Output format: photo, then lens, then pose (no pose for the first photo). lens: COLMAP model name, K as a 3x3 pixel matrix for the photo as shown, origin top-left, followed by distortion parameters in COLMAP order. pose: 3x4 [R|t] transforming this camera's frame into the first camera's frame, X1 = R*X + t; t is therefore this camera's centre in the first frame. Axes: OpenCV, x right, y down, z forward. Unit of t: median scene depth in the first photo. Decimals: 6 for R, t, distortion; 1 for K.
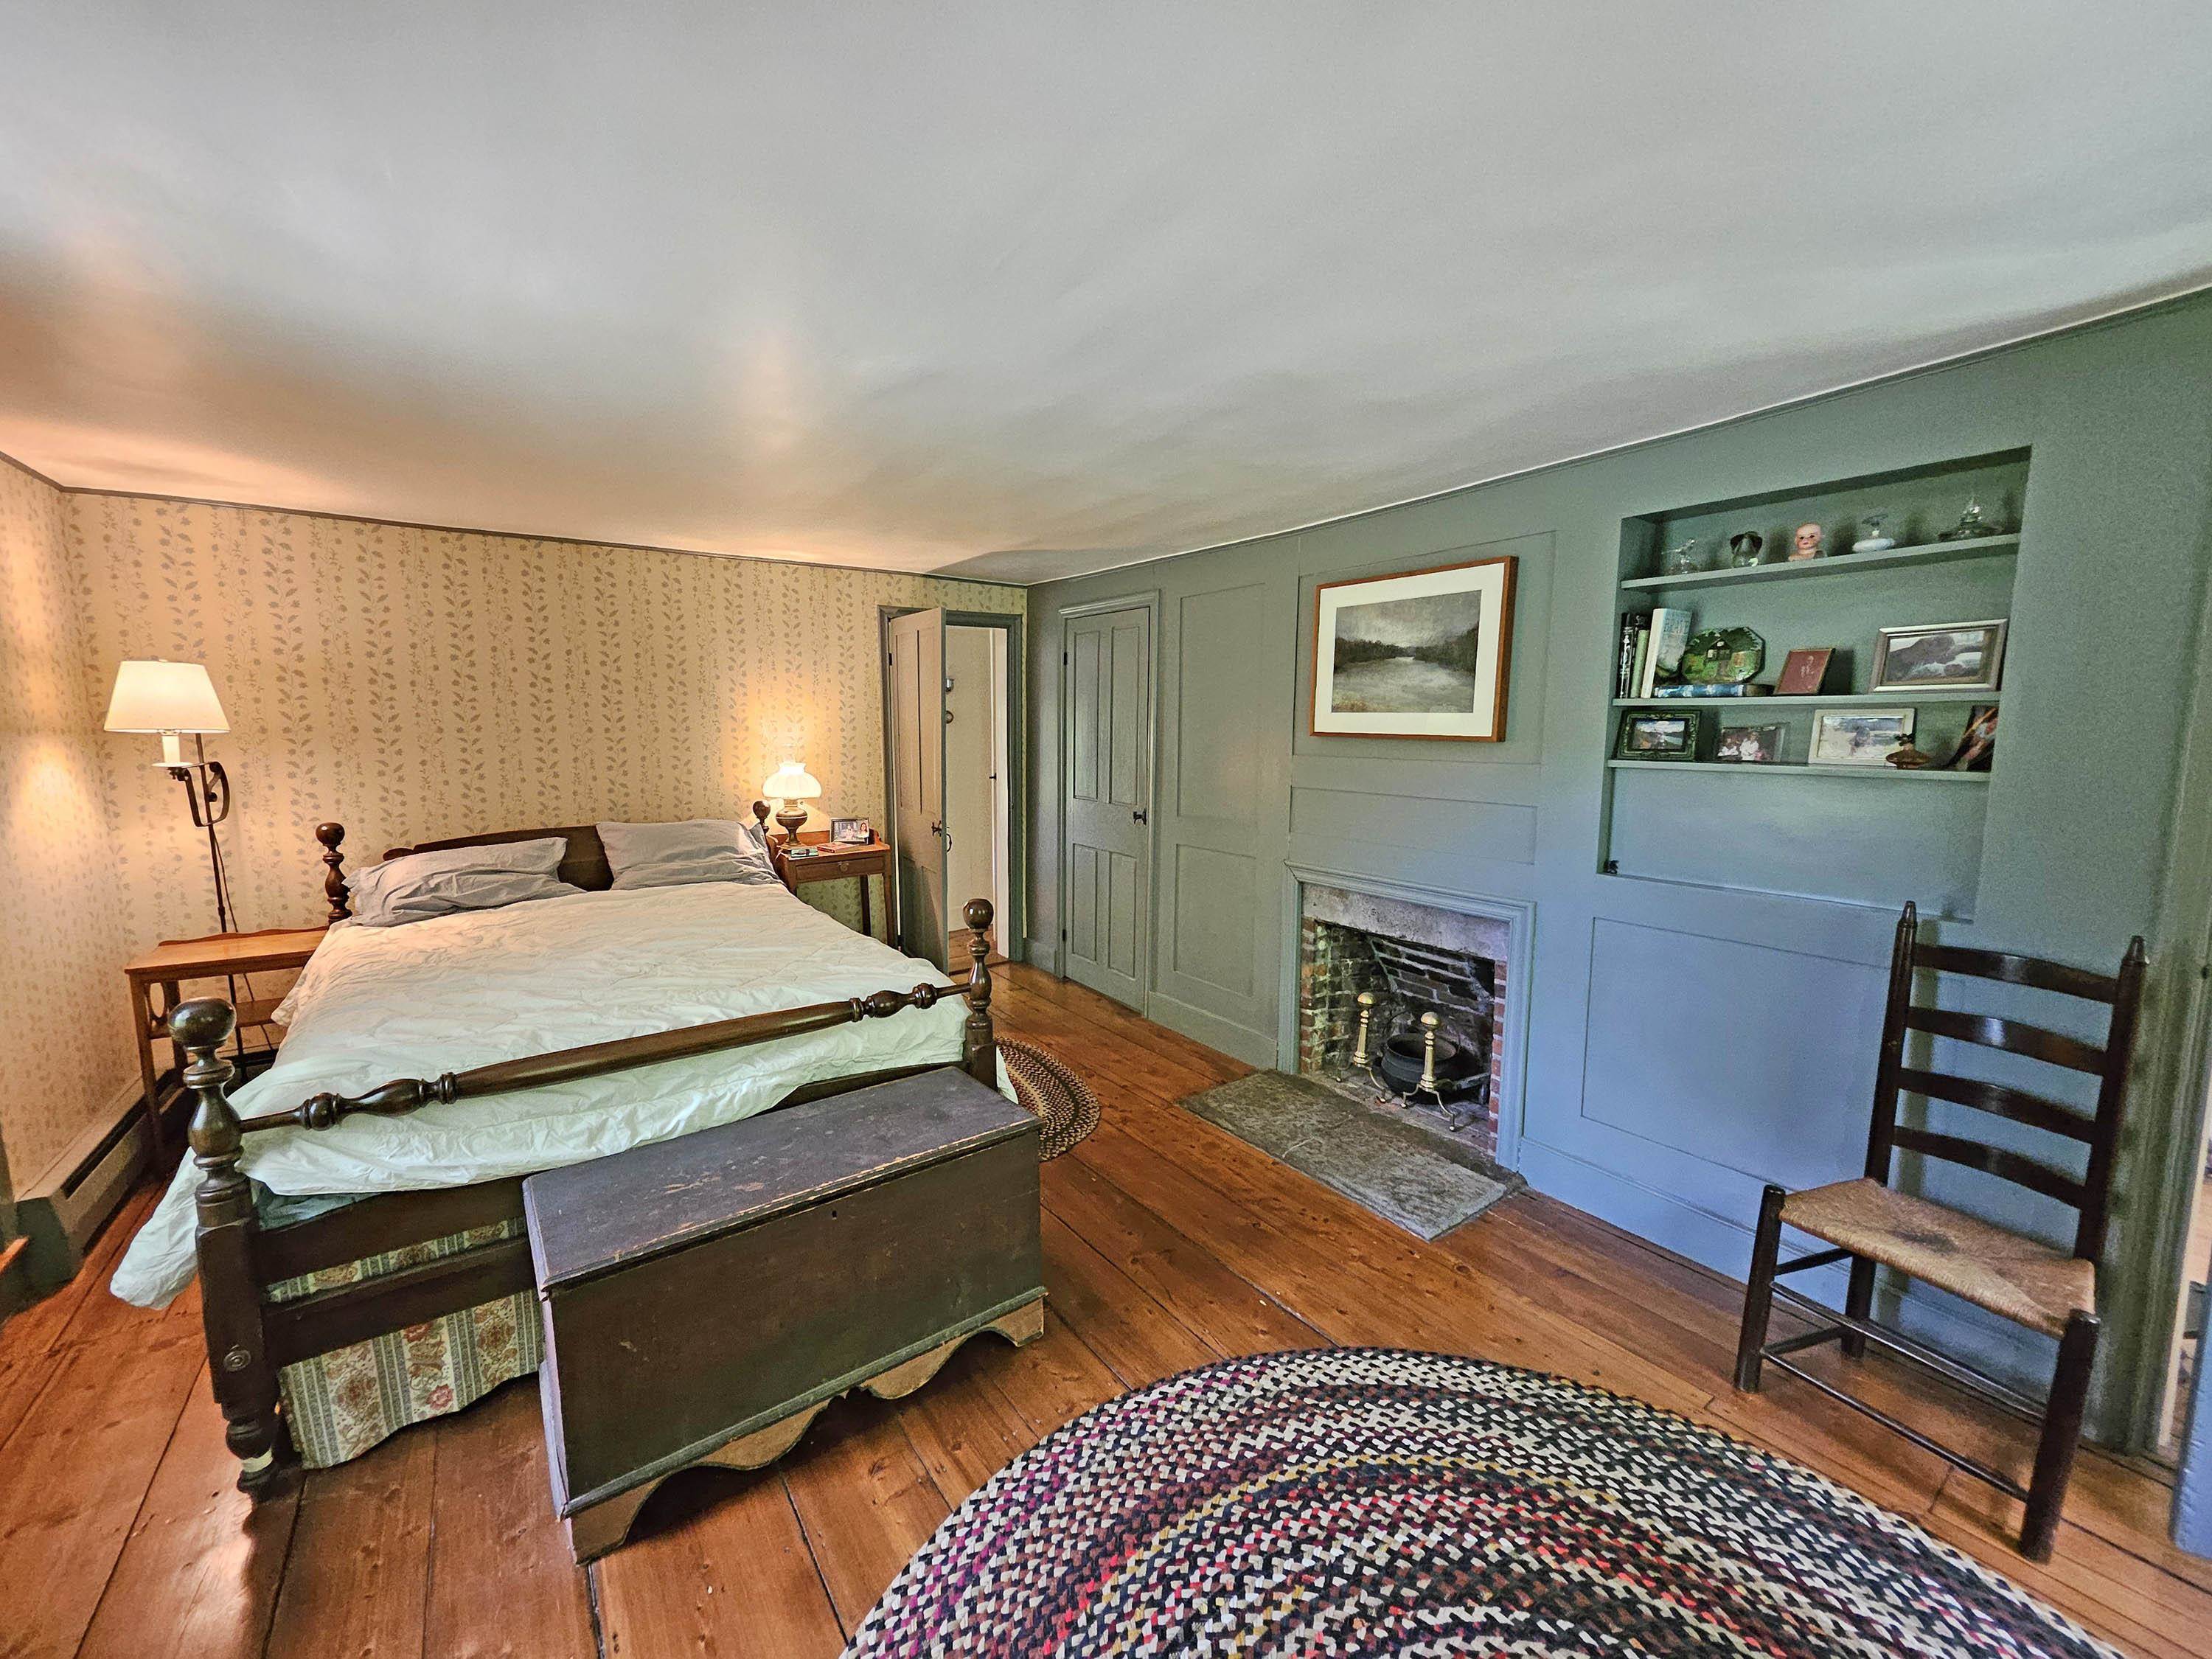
lens RADIAL K [[876.2, 0, 1086.7], [0, 876.2, 827.9], [0, 0, 1]] dist [0.011226, -0.002272]
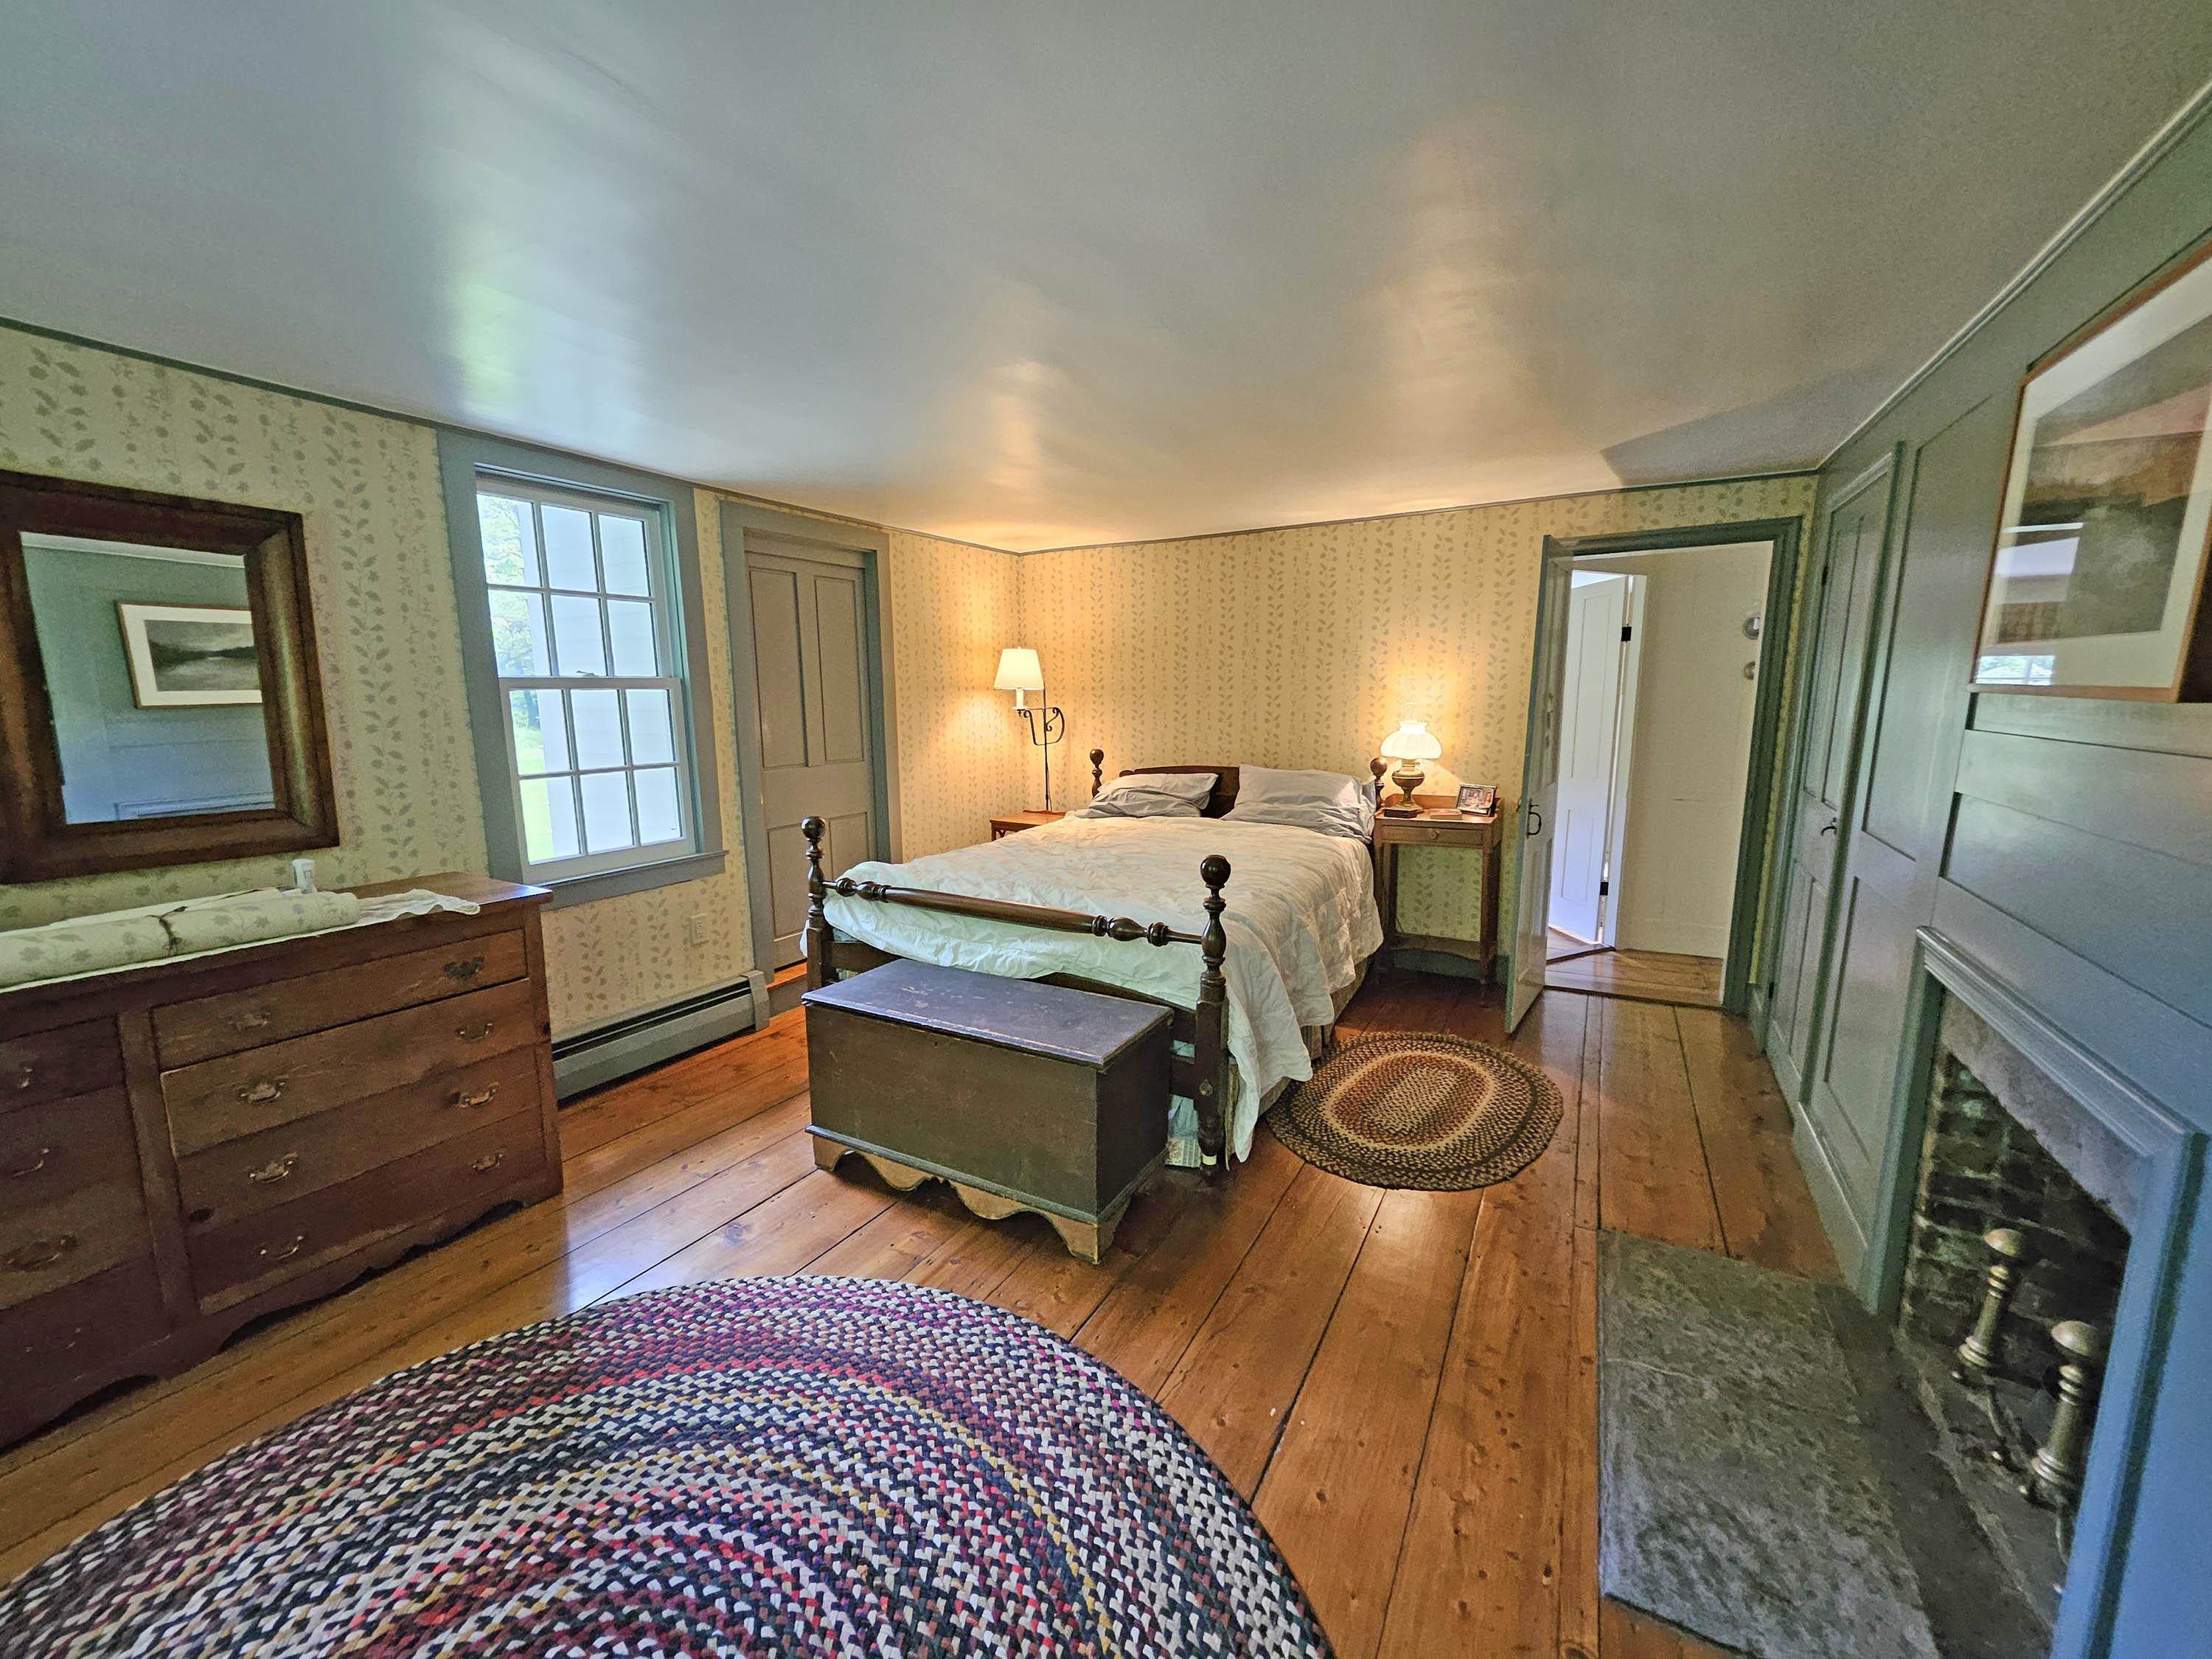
lens RADIAL K [[876.2, 0, 1085.1], [0, 876.2, 830.8], [0, 0, 1]] dist [0.011226, -0.002272]
pose [[0.419575, 0.144457, -0.896153, 0.939571], [-0.104016, 0.988404, 0.110628, -0.056138], [0.901742, 0.046797, 0.429735, 0.594882]]
